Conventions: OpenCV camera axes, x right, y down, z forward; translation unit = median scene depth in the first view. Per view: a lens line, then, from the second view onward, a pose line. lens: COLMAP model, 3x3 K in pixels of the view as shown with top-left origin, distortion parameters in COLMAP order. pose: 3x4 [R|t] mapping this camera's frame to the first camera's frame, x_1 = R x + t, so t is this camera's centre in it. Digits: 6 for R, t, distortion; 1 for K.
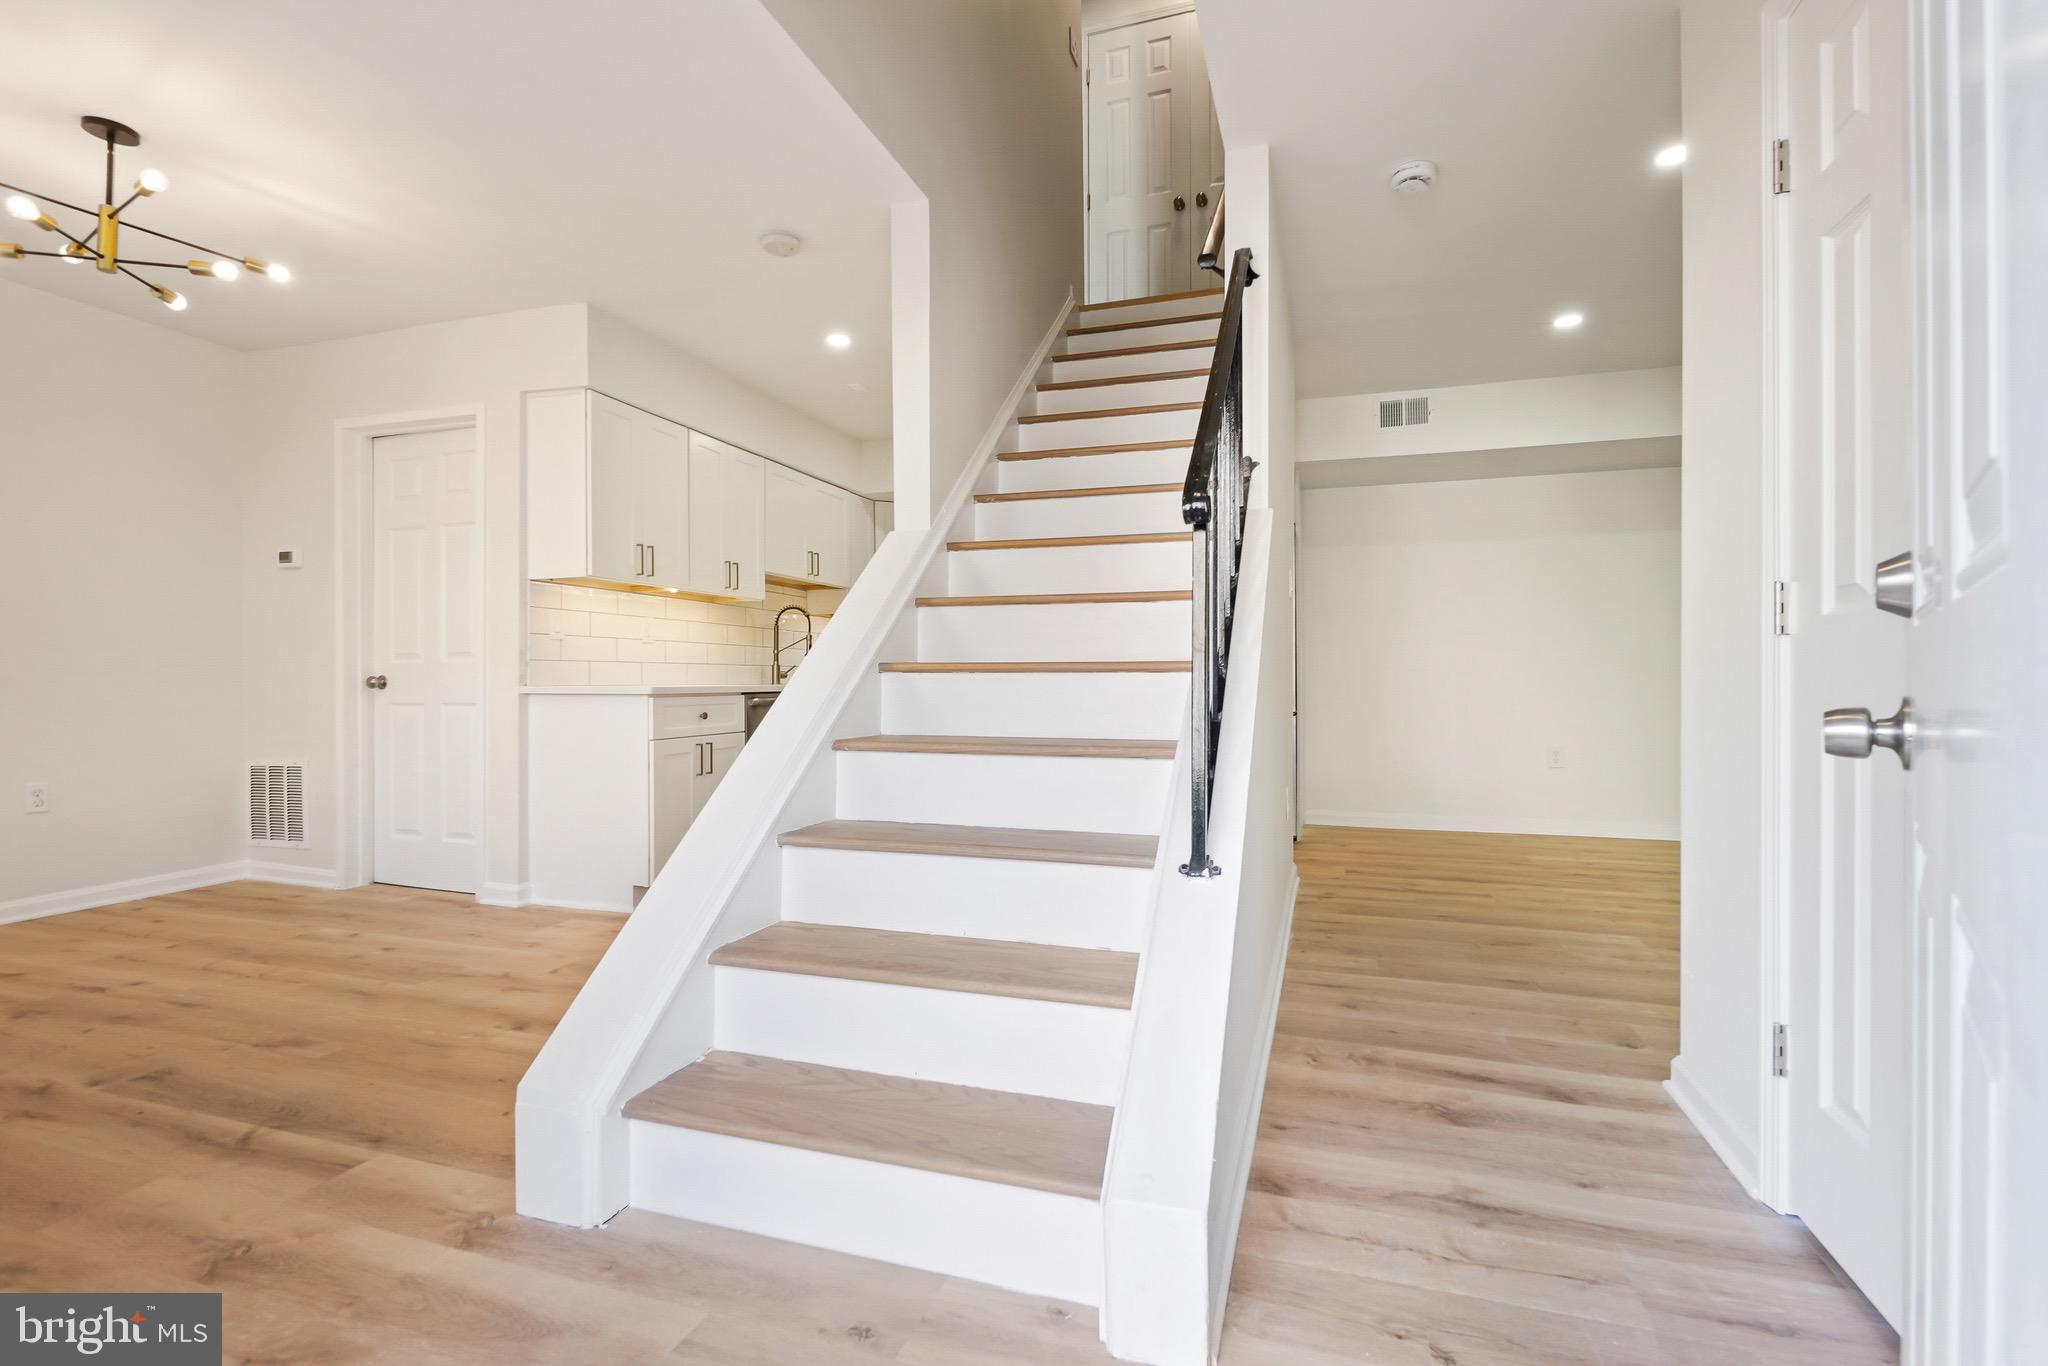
lens RADIAL K [[889.8, 0, 1038.2], [0, 889.8, 678.3], [0, 0, 1]] dist [-0.000367, -0.001277]
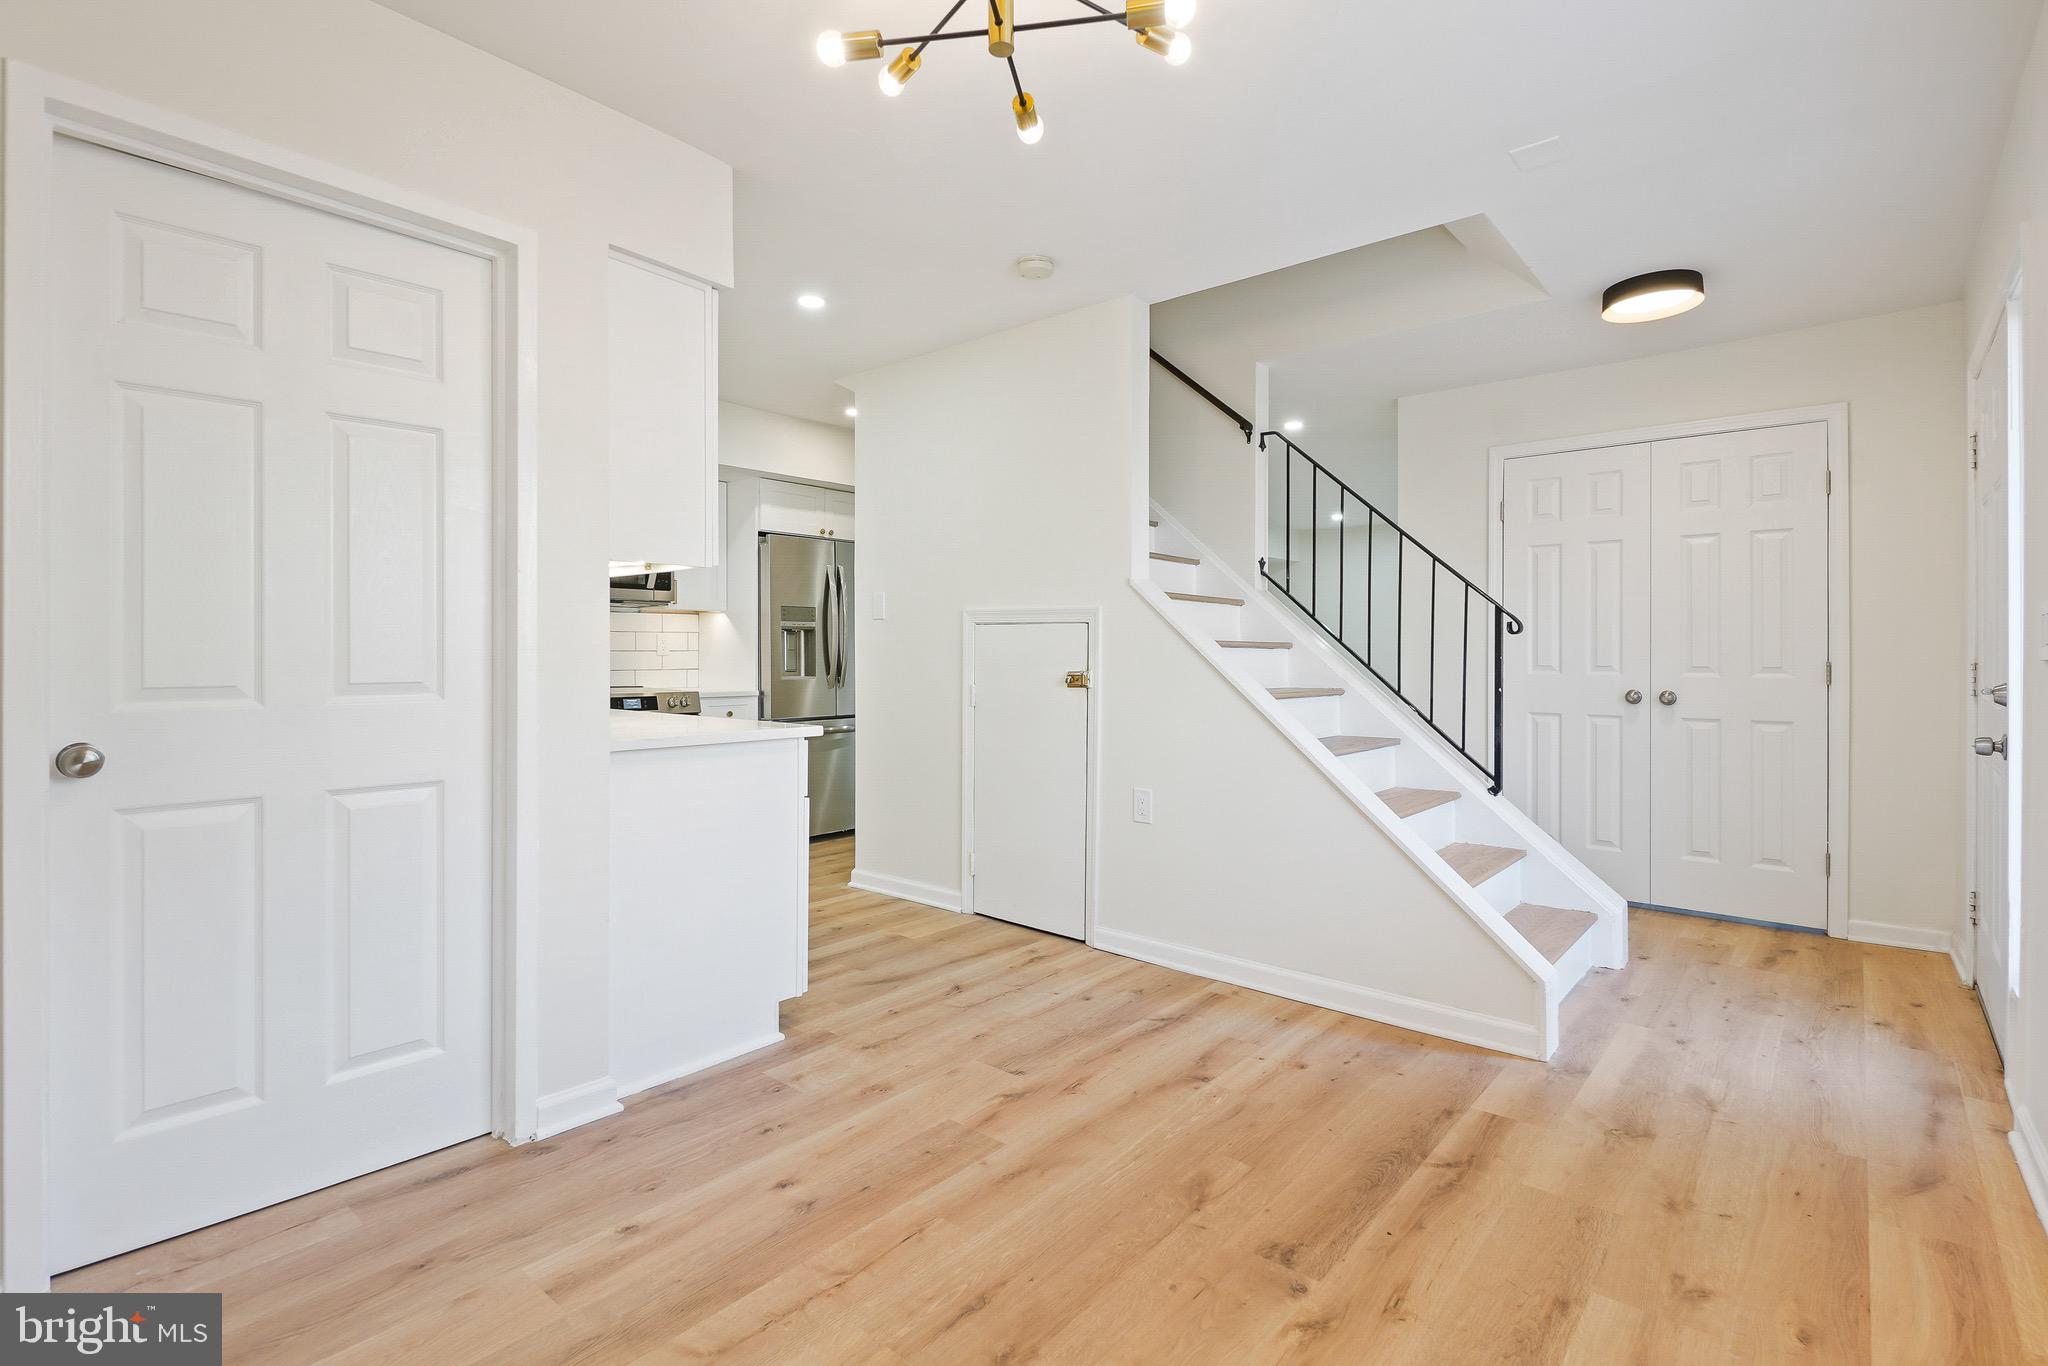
lens RADIAL K [[953.1, 0, 1024.8], [0, 953.1, 658.2], [0, 0, 1]] dist [0.001404, -0.000015]
pose [[0.404290, 0.000139, 0.914631, -1.913912], [-0.003095, 0.999994, 0.001216, -0.085849], [-0.914626, -0.003323, 0.404288, 0.889888]]
